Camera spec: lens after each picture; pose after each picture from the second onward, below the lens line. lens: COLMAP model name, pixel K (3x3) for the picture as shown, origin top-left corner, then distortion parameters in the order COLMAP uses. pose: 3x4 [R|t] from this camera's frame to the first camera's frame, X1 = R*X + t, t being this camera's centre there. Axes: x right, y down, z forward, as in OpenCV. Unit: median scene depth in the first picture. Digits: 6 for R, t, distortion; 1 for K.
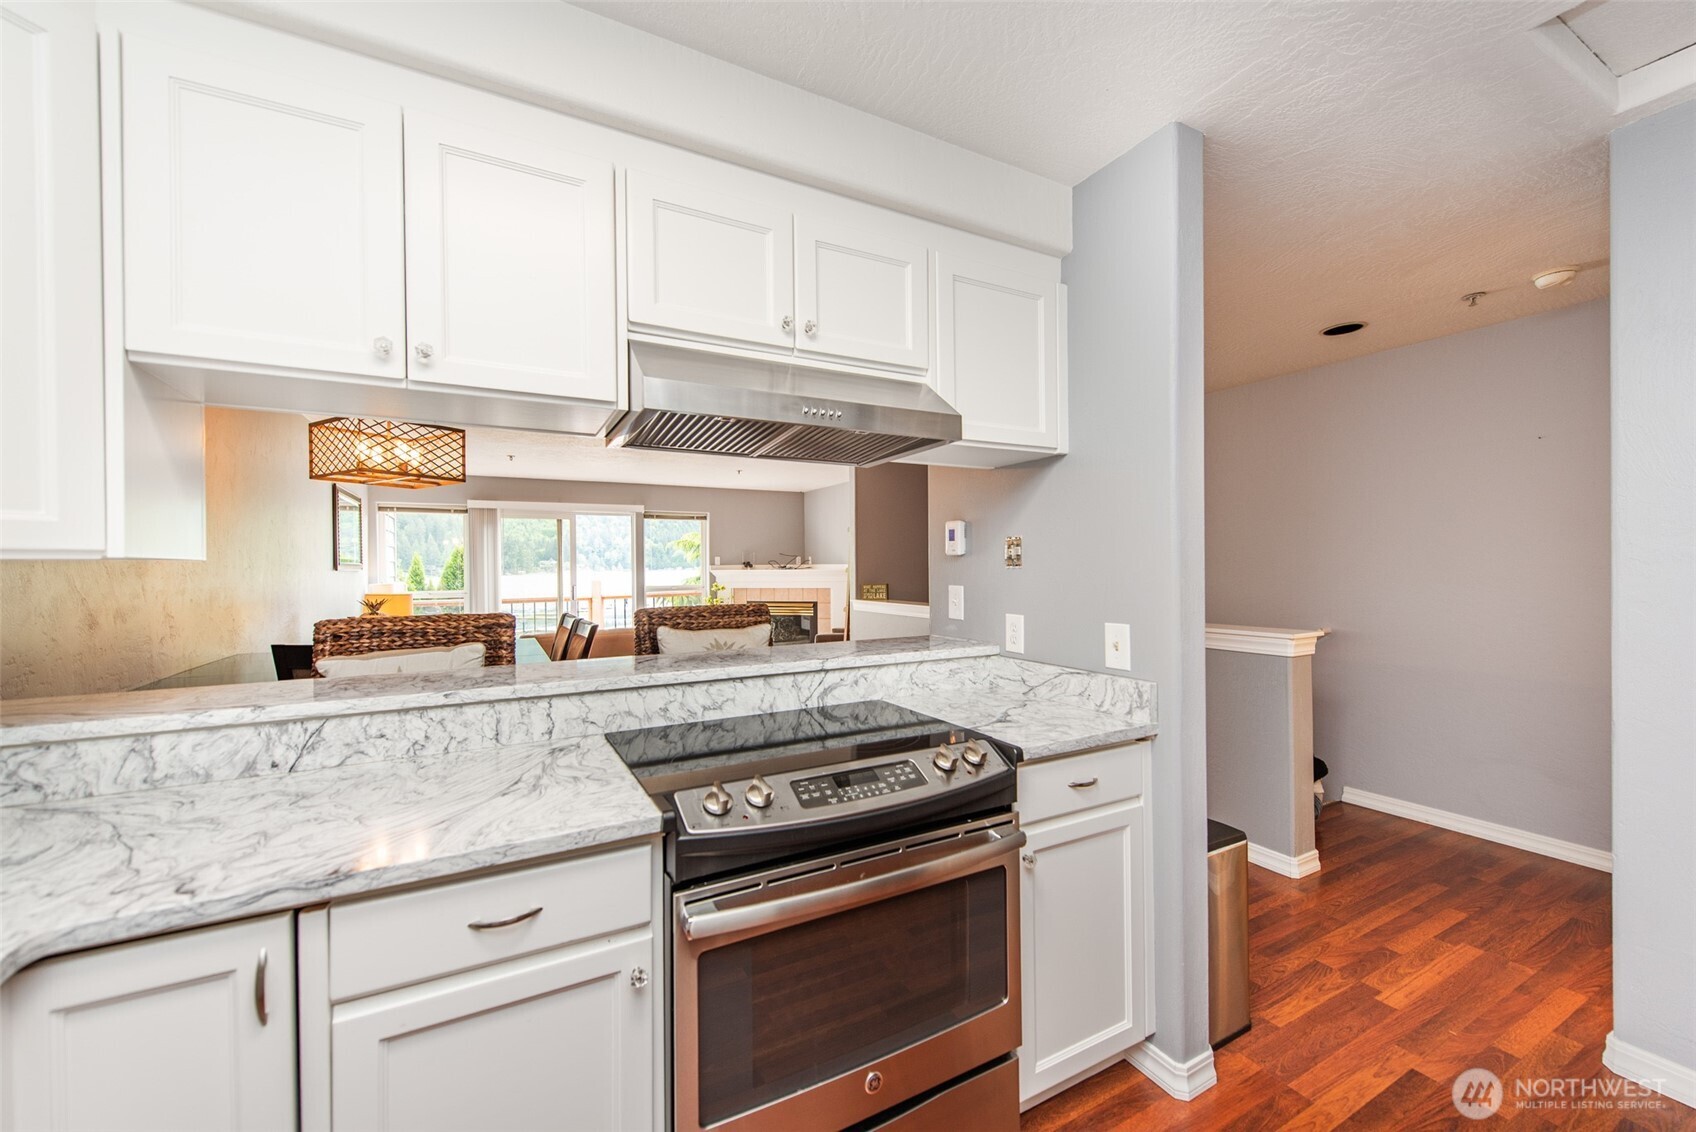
lens RADIAL K [[662.8, 0, 851.2], [0, 662.8, 566.9], [0, 0, 1]] dist [0.012422, -0.003602]
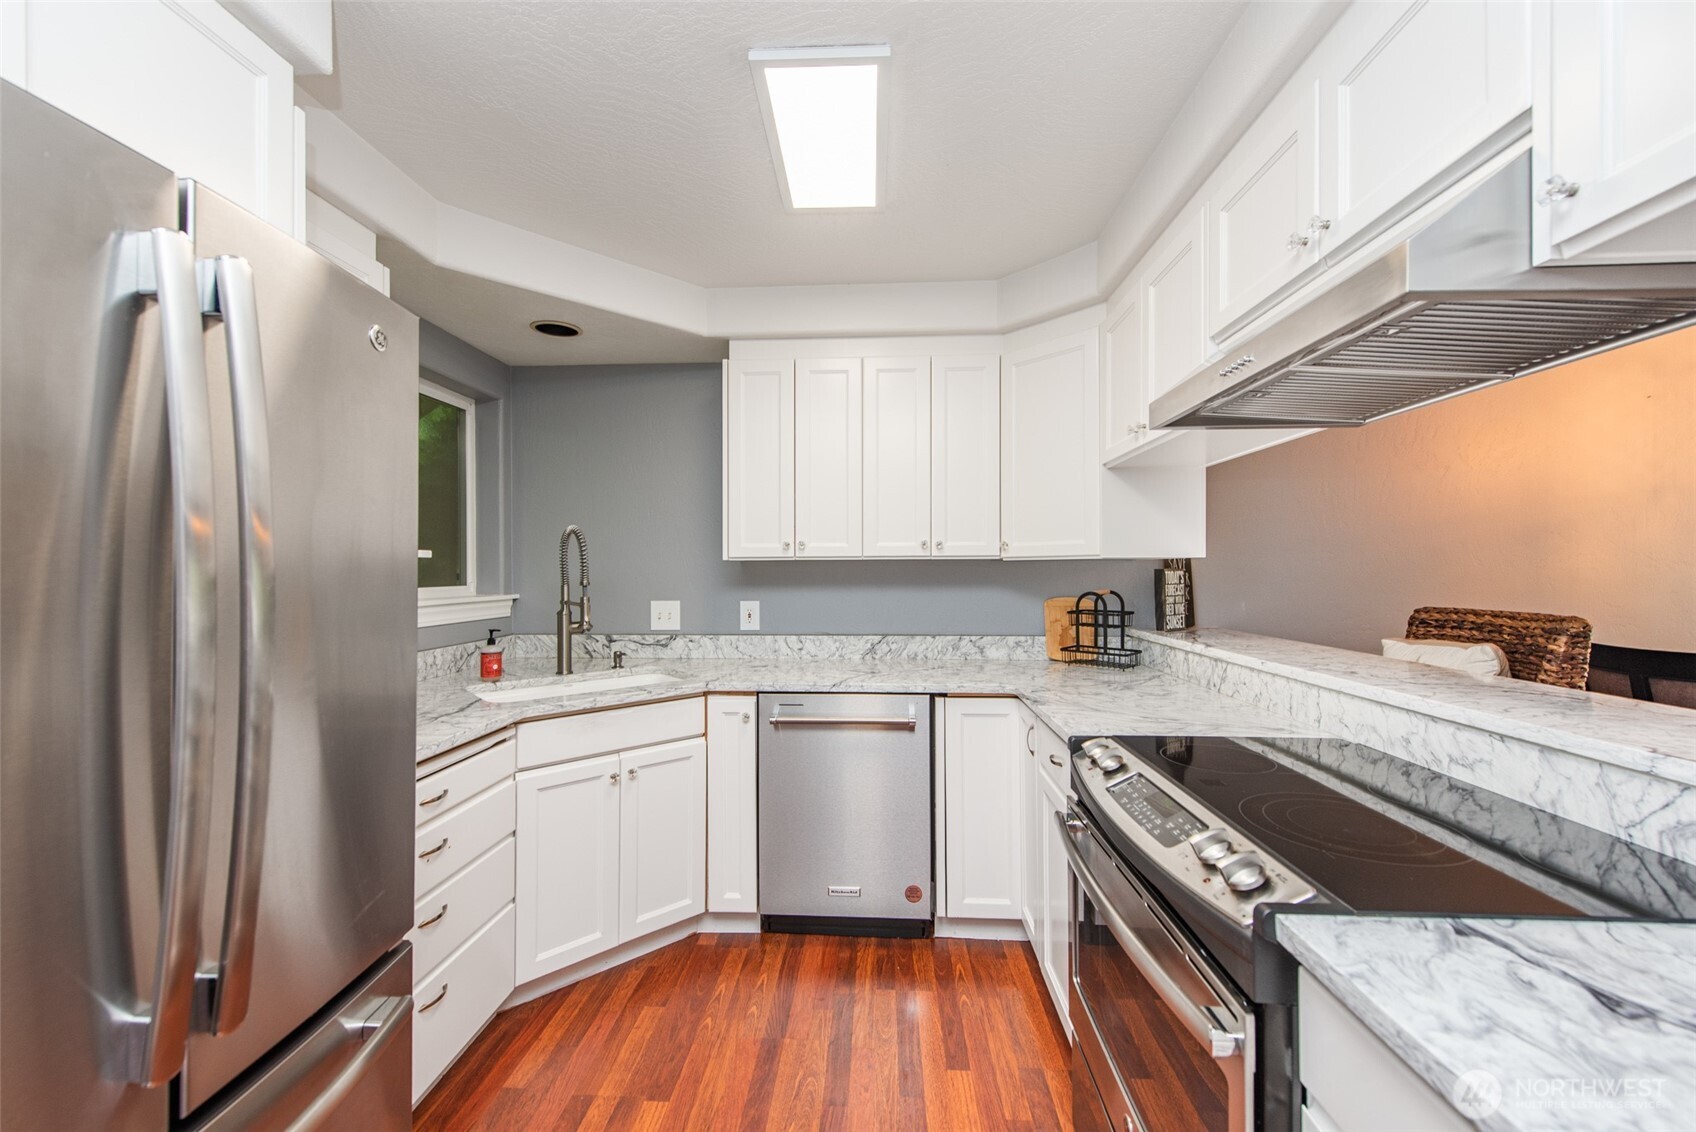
lens RADIAL K [[662.8, 0, 844.8], [0, 662.8, 570.9], [0, 0, 1]] dist [0.012422, -0.003602]
pose [[-0.532395, 0.011937, -0.846412, 0.682512], [0.007661, 0.999928, 0.009284, 0.001509], [0.846461, -0.001542, -0.532448, 0.789020]]
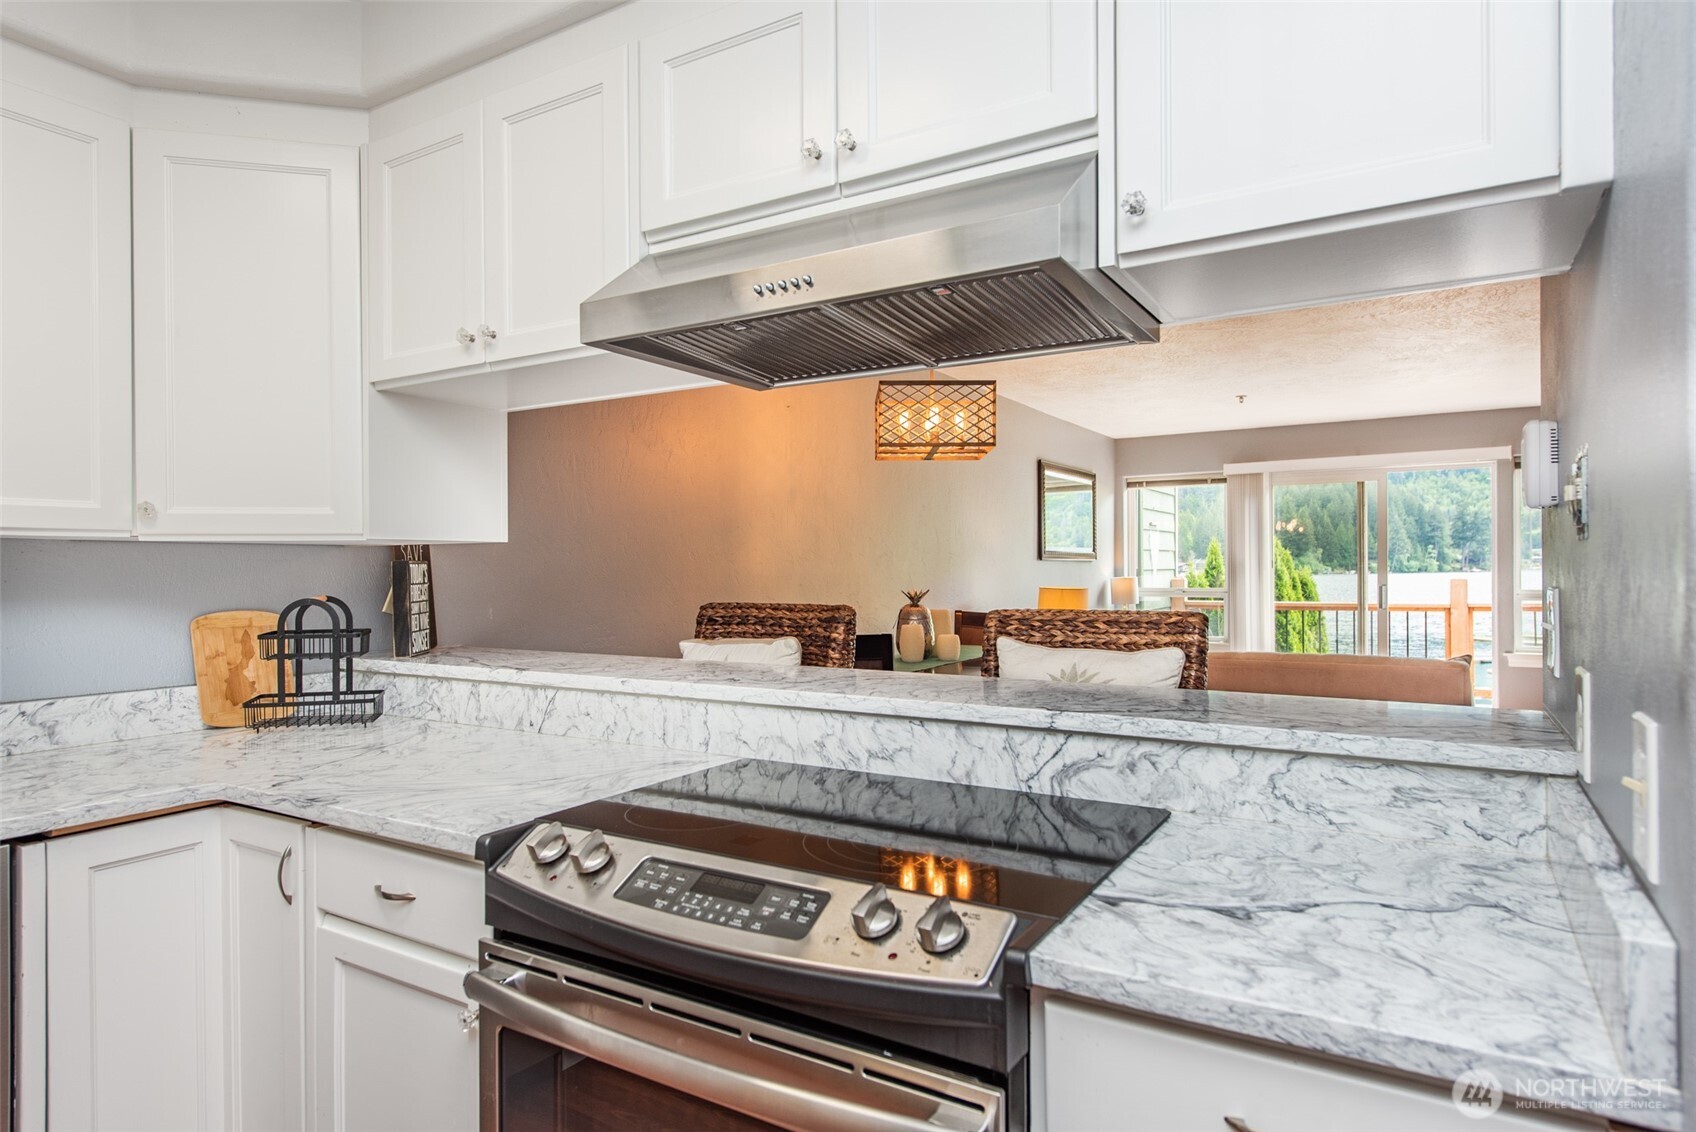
lens RADIAL K [[967.8, 0, 847.4], [0, 967.8, 564.3], [0, 0, 1]] dist [0.024874, -0.005755]
pose [[0.497786, 0.004003, -0.867291, 0.584975], [0.000142, 0.999989, 0.004697, 0.015156], [0.867300, -0.002461, 0.497780, 0.465931]]
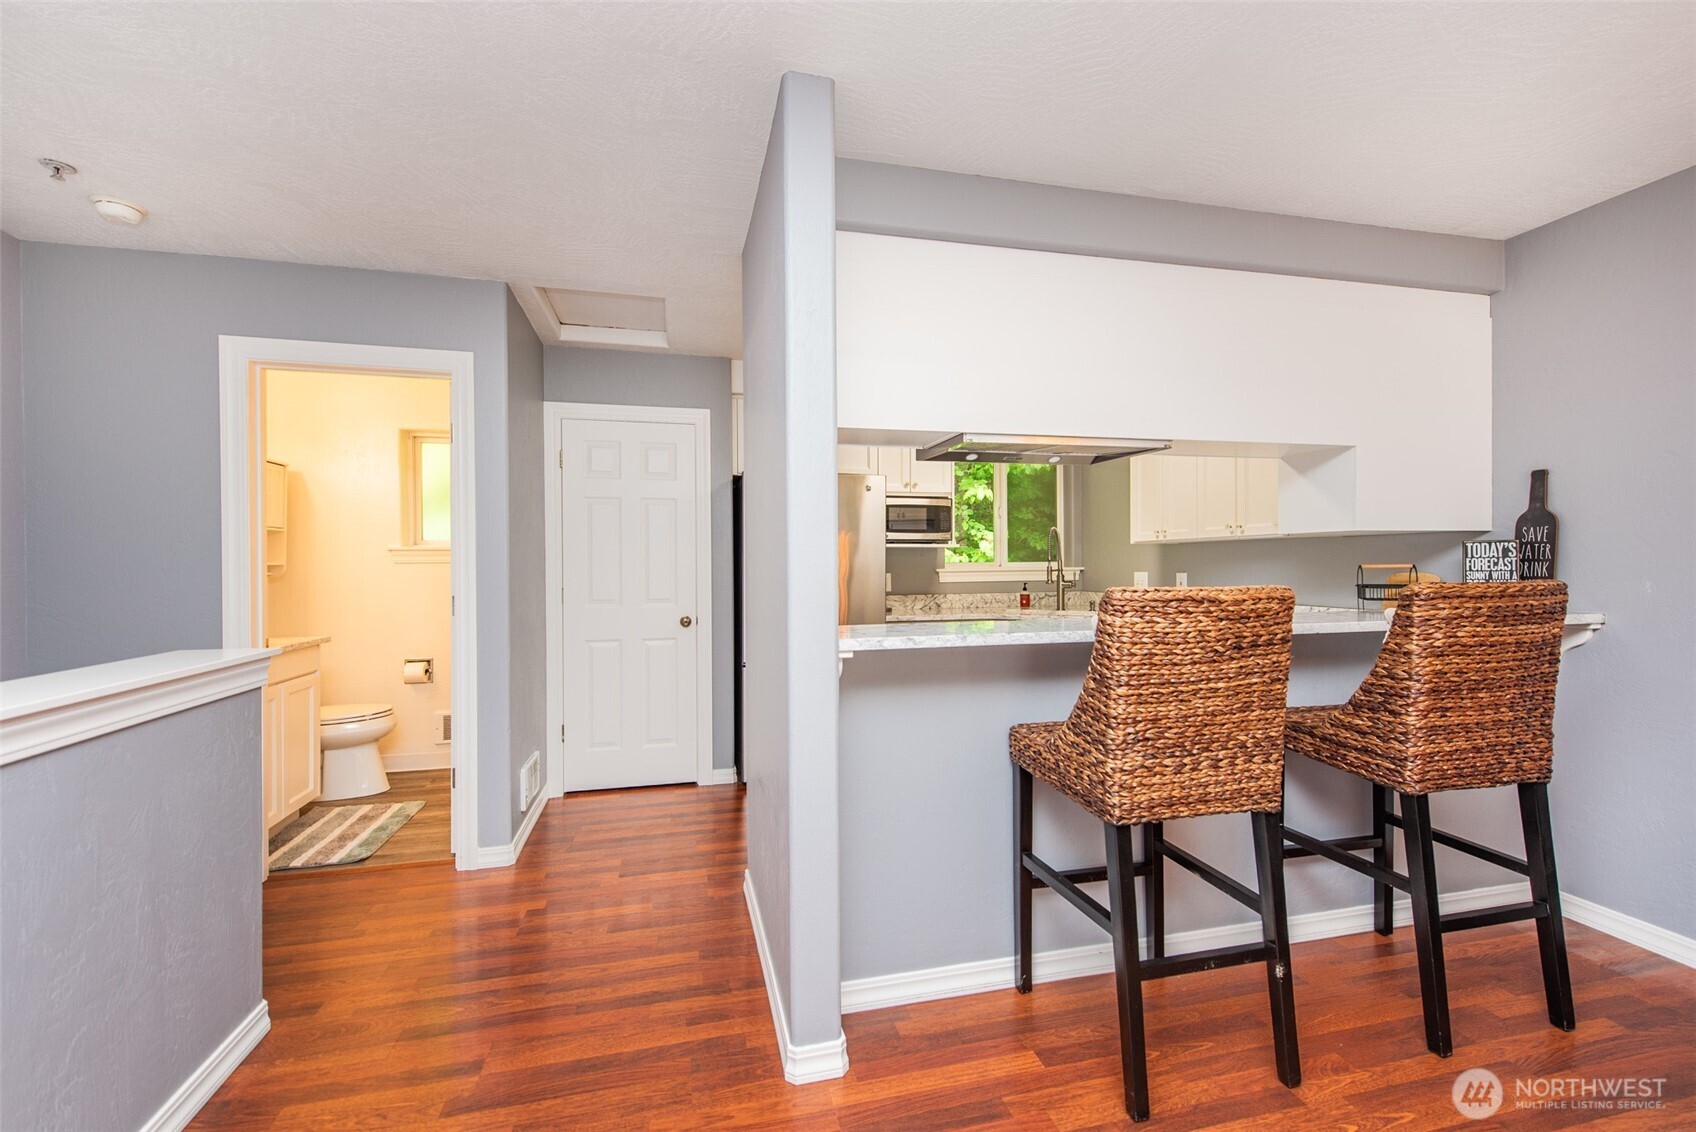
lens RADIAL K [[708.2, 0, 847.8], [0, 708.2, 553.5], [0, 0, 1]] dist [0.015297, -0.000865]
pose [[-0.966651, 0.017486, 0.255500, -0.074832], [0.014104, 0.999787, -0.015064, 0.041723], [-0.255709, -0.010958, -0.966692, 2.266104]]
